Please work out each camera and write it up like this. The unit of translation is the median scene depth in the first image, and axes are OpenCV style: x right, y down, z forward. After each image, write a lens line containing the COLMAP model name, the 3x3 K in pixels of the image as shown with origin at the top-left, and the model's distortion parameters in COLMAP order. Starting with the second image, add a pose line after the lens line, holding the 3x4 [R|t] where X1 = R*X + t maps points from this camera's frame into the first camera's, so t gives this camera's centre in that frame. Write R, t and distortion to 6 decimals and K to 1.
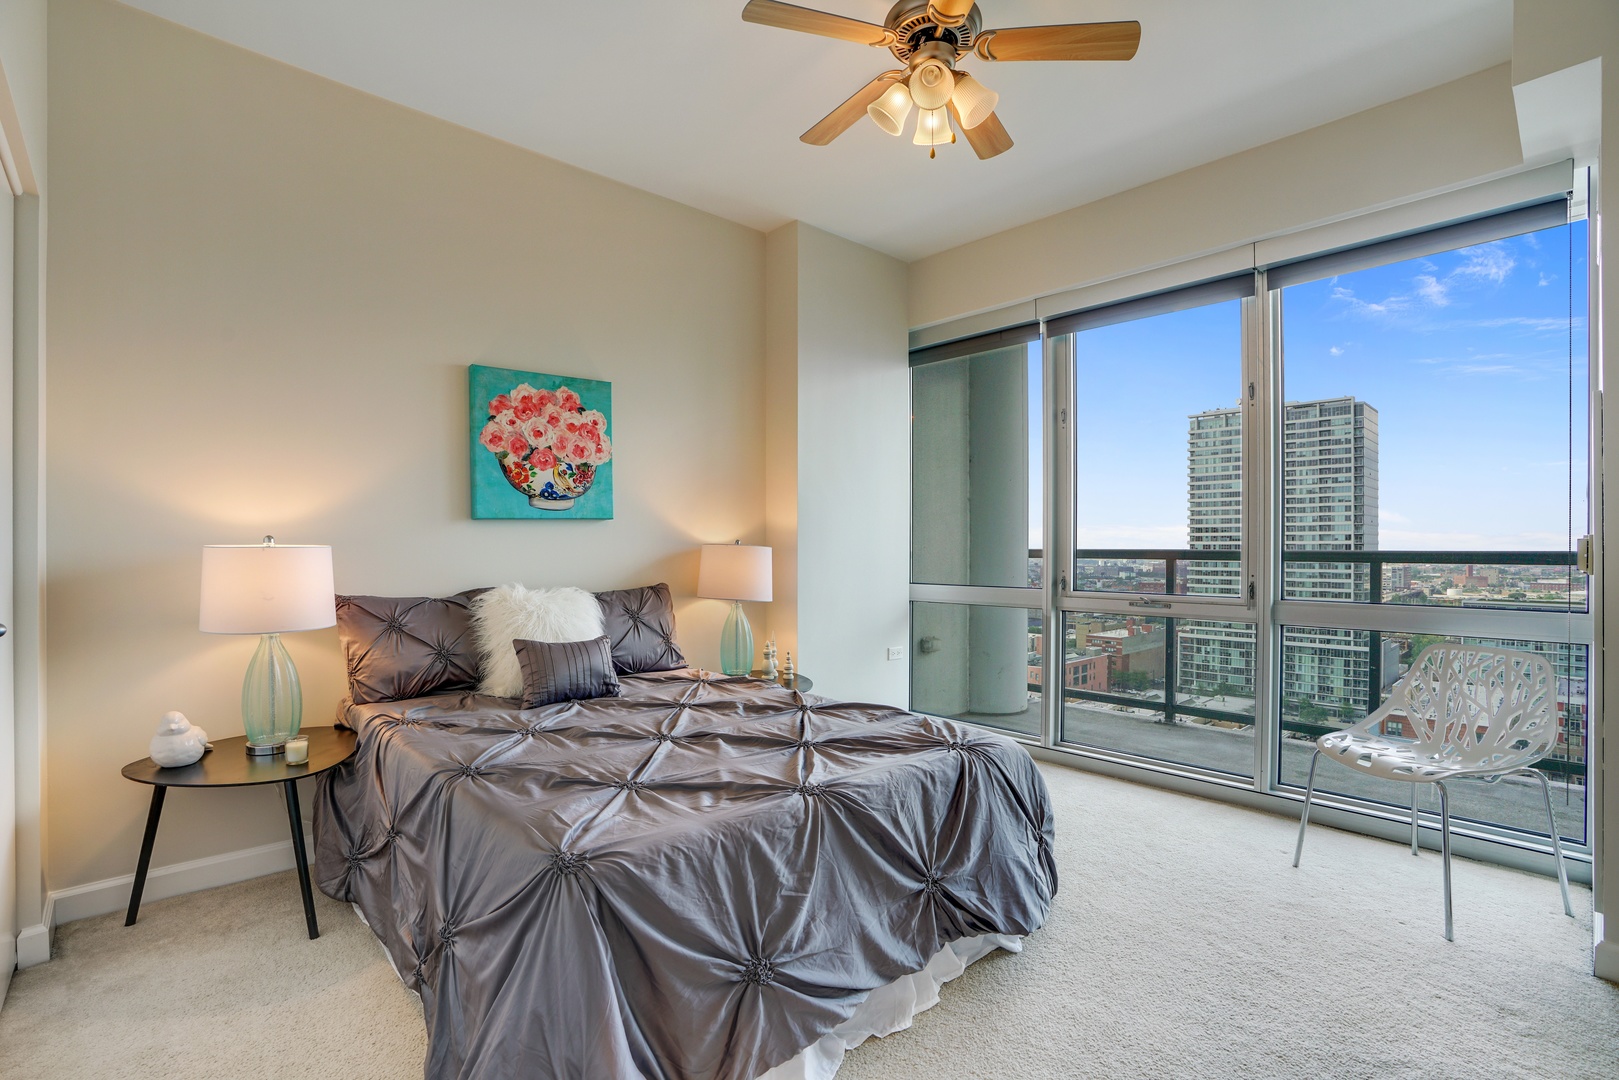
lens RADIAL K [[739.8, 0, 814.1], [0, 739.8, 550.3], [0, 0, 1]] dist [-0.023723, 0.001171]
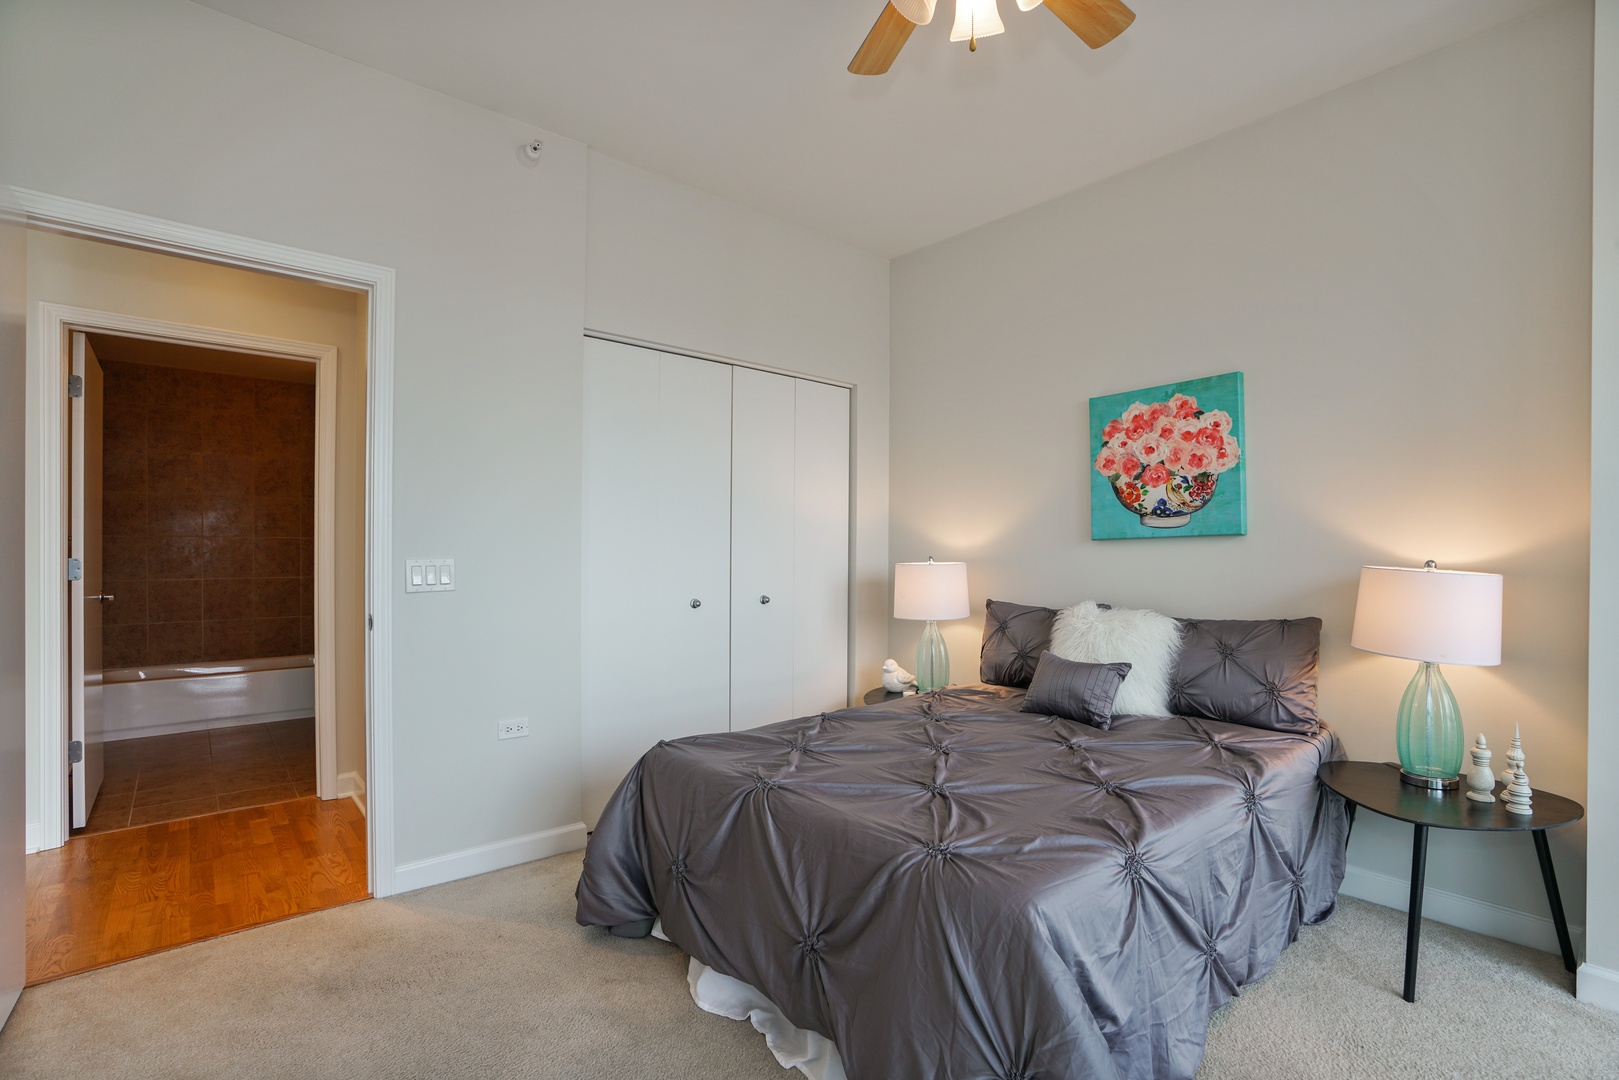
lens RADIAL K [[739.8, 0, 814.1], [0, 739.8, 550.3], [0, 0, 1]] dist [-0.023723, 0.001171]
pose [[0.026303, -0.003672, -0.999647, 0.581564], [-0.007519, 0.999964, -0.003871, -0.018875], [0.999626, 0.007618, 0.026275, 0.529899]]
